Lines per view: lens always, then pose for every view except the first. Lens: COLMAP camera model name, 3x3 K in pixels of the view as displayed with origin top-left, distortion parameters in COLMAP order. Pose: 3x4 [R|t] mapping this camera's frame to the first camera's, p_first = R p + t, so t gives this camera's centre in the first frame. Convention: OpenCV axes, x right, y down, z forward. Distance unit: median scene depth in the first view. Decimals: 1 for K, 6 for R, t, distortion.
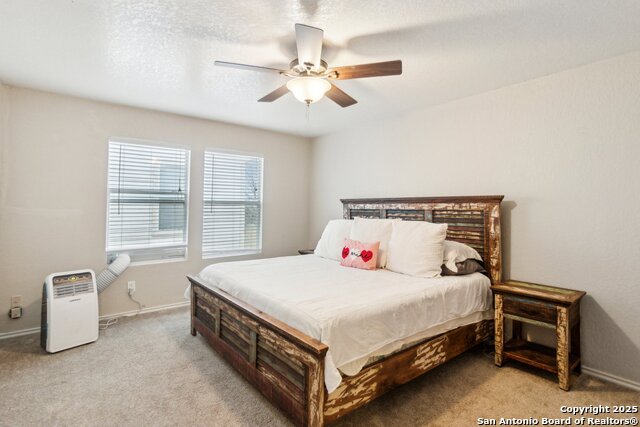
lens RADIAL K [[314.5, 0, 314.4], [0, 314.5, 205.2], [0, 0, 1]] dist [-0.000933, 0.000083]
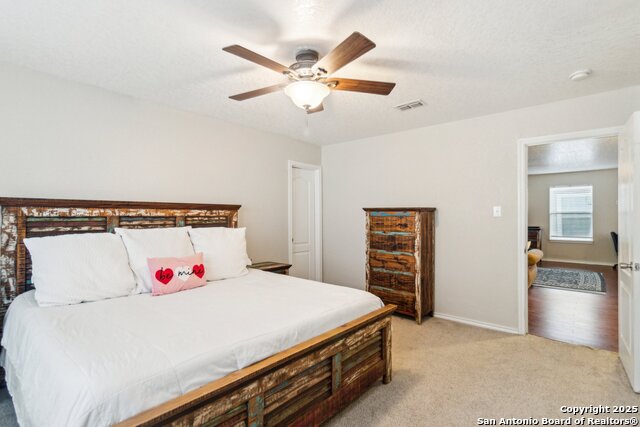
lens RADIAL K [[314.5, 0, 314.4], [0, 314.5, 205.2], [0, 0, 1]] dist [-0.000933, 0.000083]
pose [[-0.172425, 0.017282, 0.984871, -0.724101], [-0.018585, 0.999611, -0.020794, -0.007492], [-0.984847, -0.021889, -0.172037, 0.816399]]
